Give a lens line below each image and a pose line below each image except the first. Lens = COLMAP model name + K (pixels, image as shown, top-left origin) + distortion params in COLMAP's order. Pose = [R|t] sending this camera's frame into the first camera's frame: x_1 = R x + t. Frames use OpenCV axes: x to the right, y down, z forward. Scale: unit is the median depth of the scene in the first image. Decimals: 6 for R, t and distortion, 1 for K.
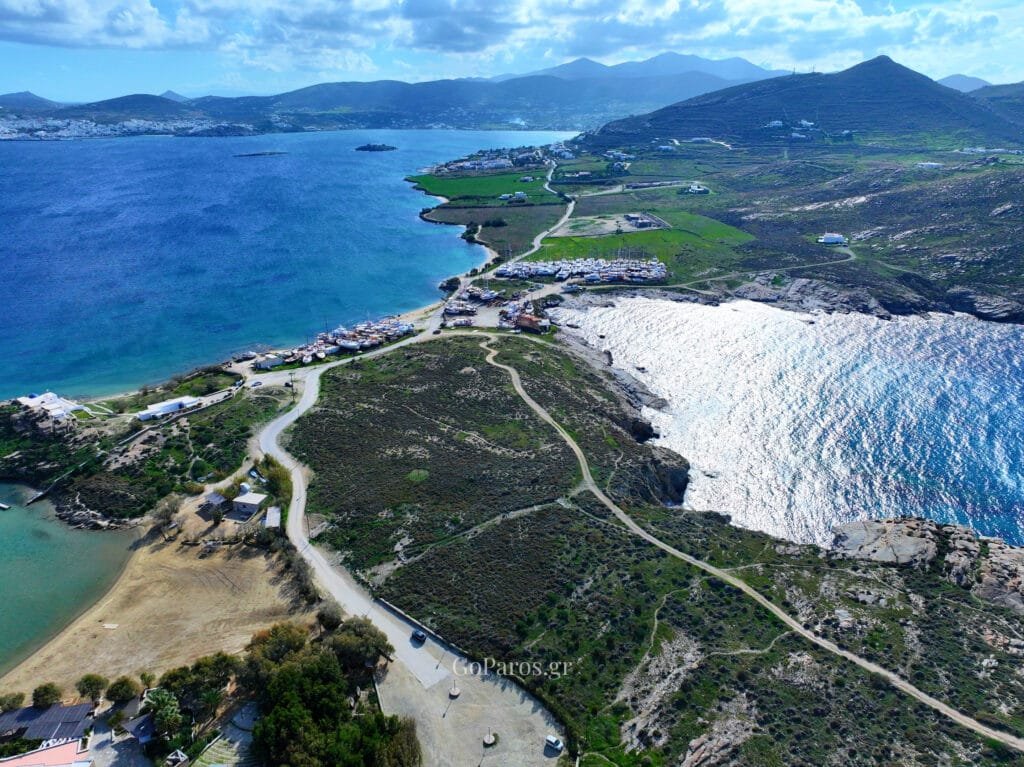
lens RADIAL K [[724.4, 0, 512.0], [0, 724.4, 383.5], [0, 0, 1]] dist [-0.002630, 0.022865]
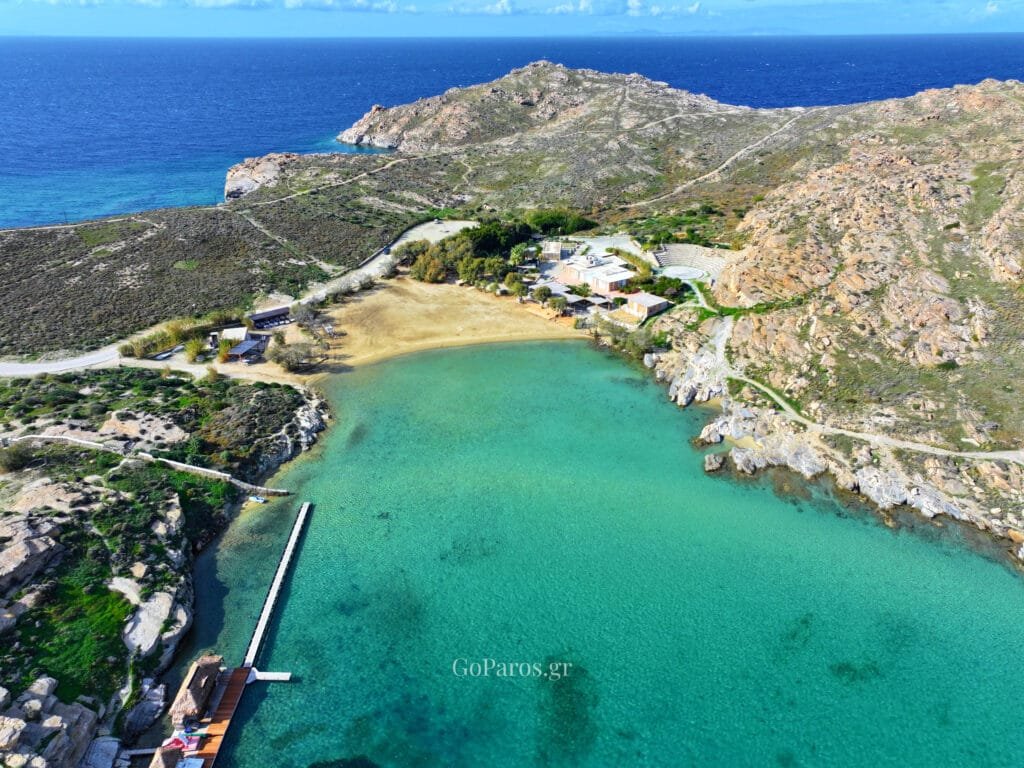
lens RADIAL K [[724.4, 0, 512.0], [0, 724.4, 384.0], [0, 0, 1]] dist [-0.002630, 0.022865]
pose [[-0.472319, -0.375894, 0.797257, -1.044403], [0.328976, 0.763967, 0.555094, -0.129171], [-0.817734, 0.524460, -0.237176, 0.865191]]
